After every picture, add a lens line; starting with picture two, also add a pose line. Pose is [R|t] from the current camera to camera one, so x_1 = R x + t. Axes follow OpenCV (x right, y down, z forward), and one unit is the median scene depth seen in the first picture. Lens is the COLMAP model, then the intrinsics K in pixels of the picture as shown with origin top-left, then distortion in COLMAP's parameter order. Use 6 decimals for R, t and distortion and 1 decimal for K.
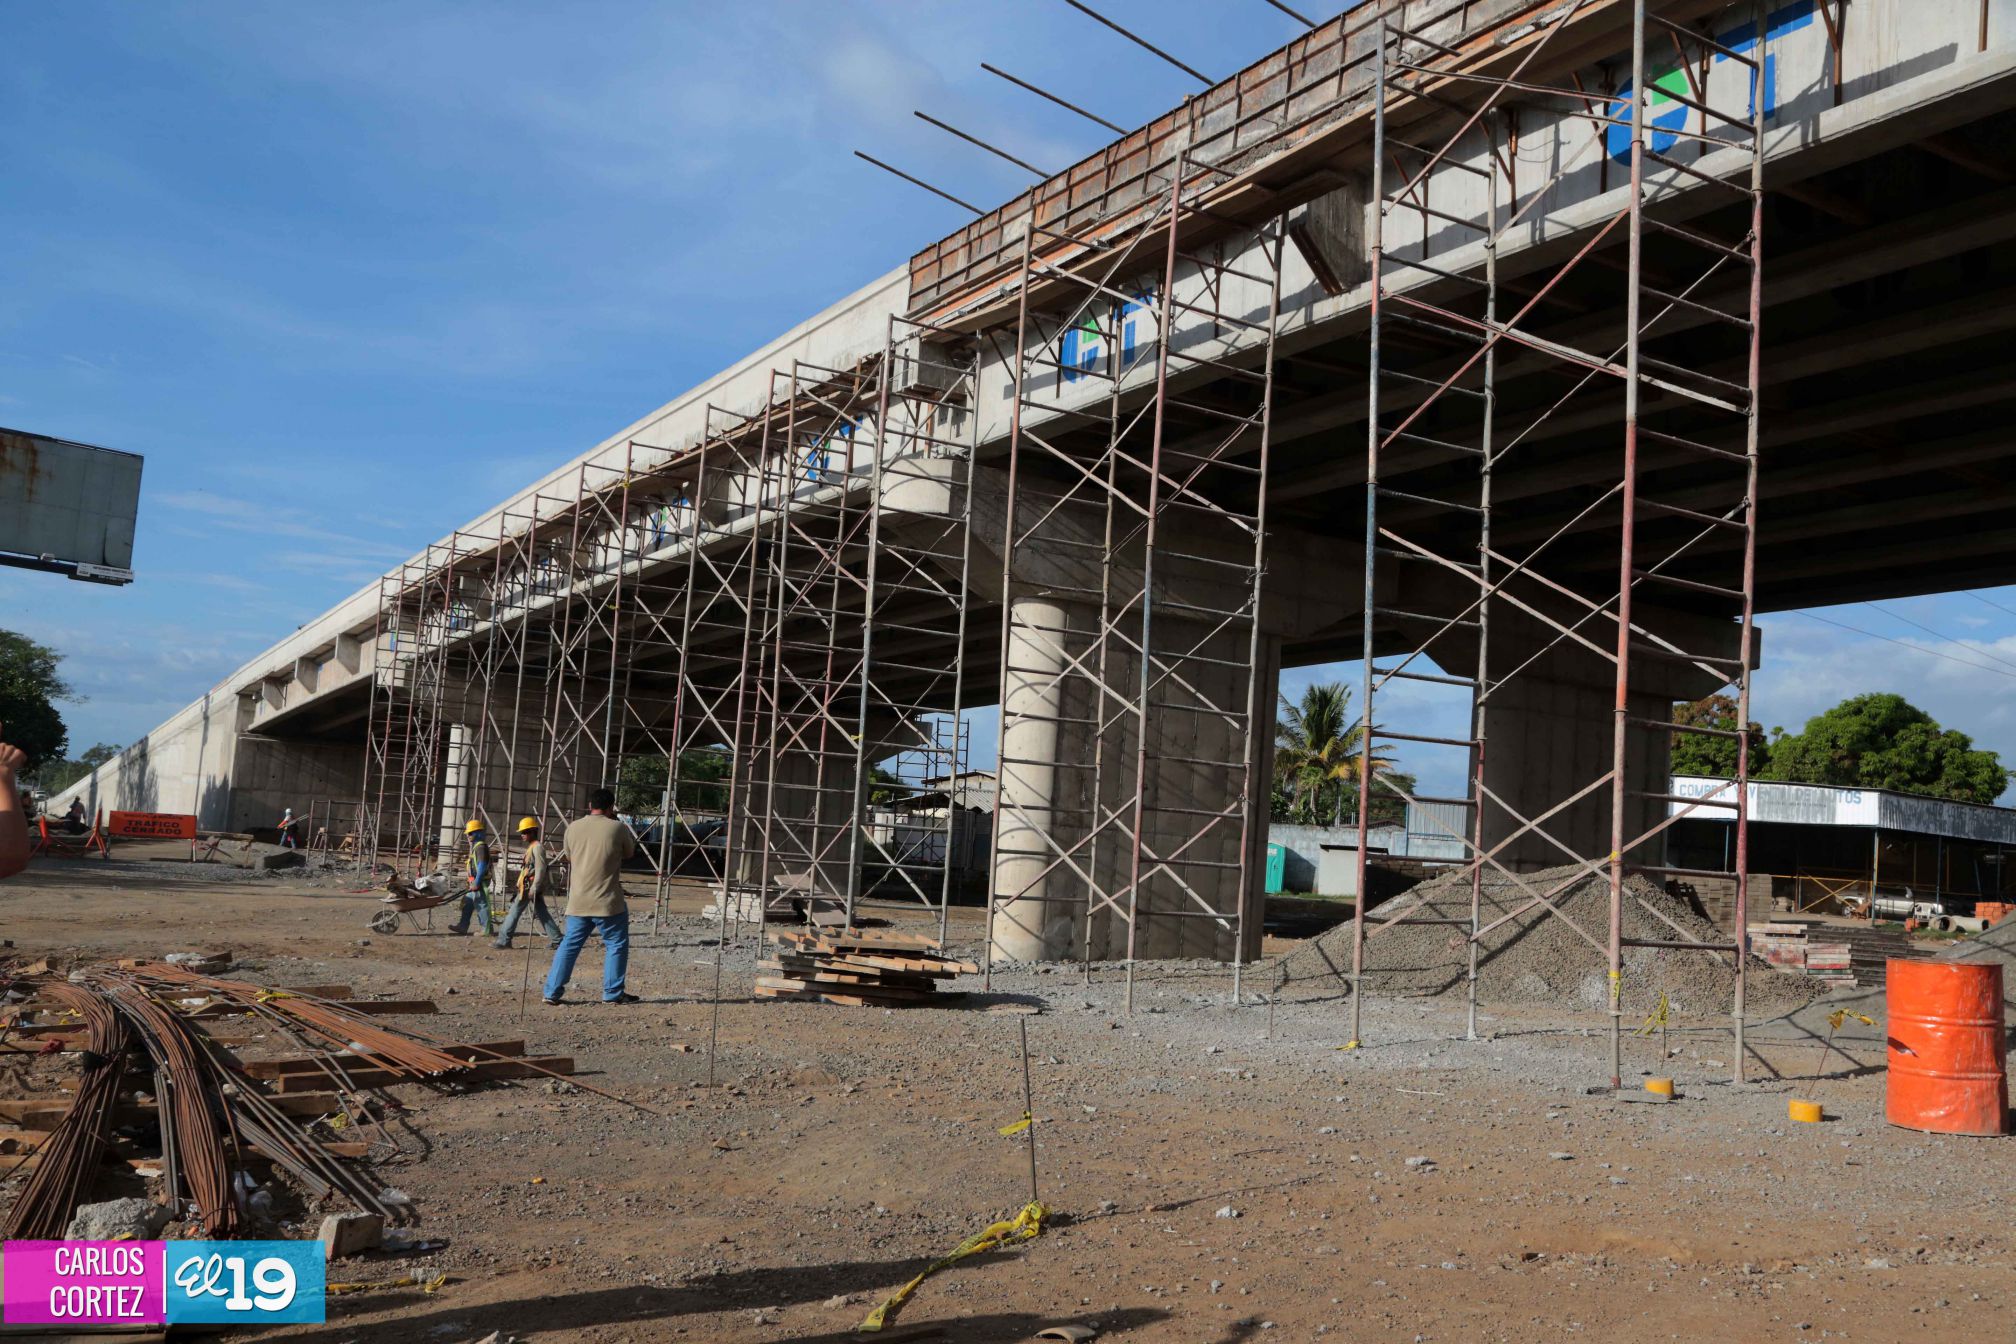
lens RADIAL K [[1901.3, 0, 1008.0], [0, 1901.3, 672.0], [0, 0, 1]] dist [-0.113386, 0.370114]
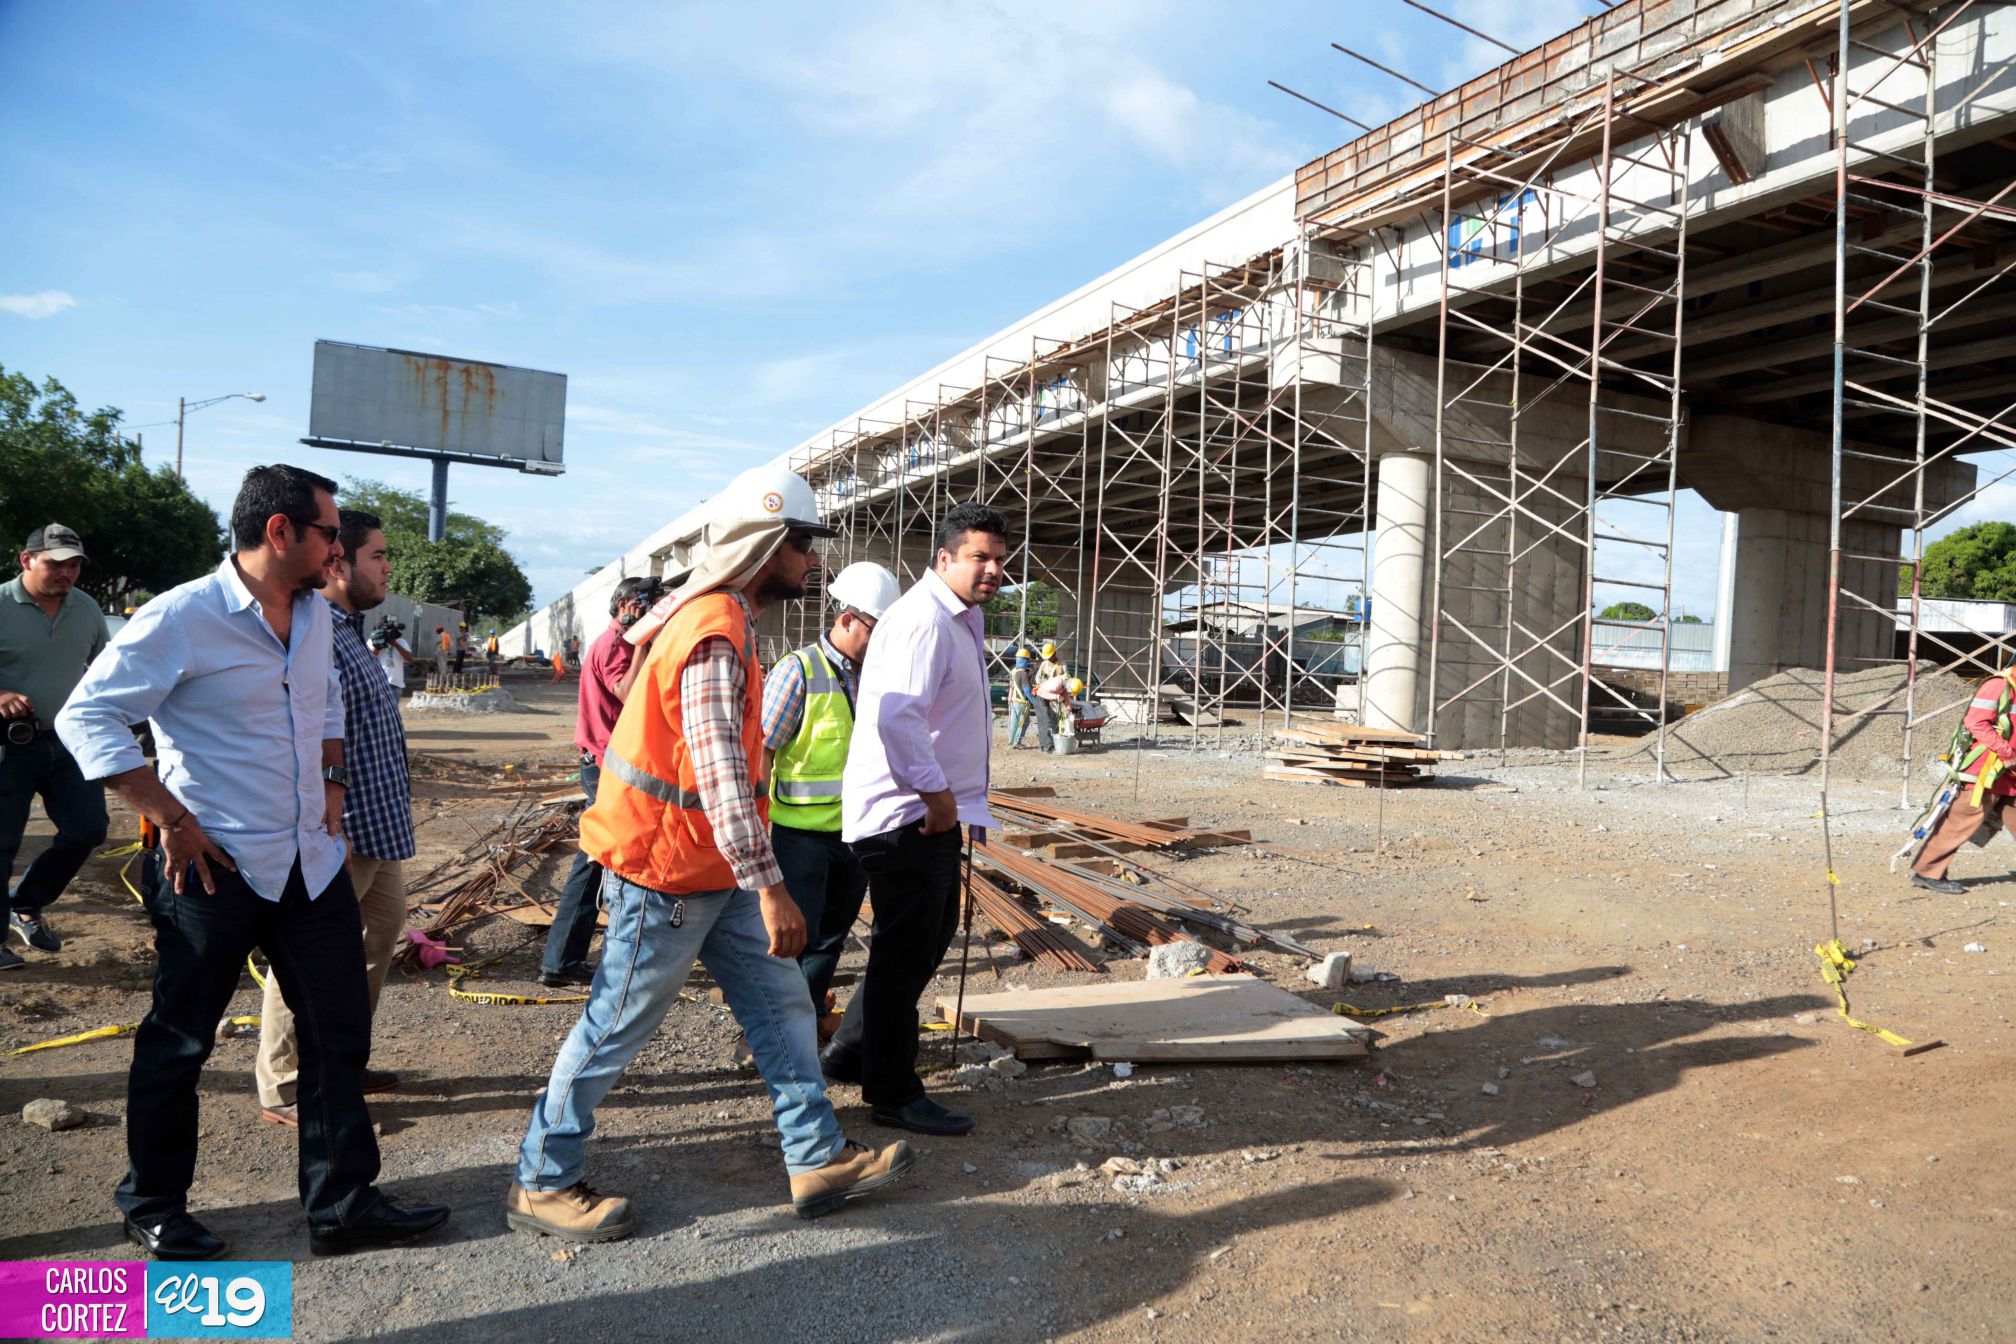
lens RADIAL K [[1531.9, 0, 1008.1], [0, 1531.9, 711.7], [0, 0, 1]] dist [-0.148541, 0.104690]
pose [[0.990692, -0.015106, -0.135283, -0.121060], [0.031560, 0.992233, 0.120320, 0.000974], [0.132415, -0.123470, 0.983474, 0.003327]]
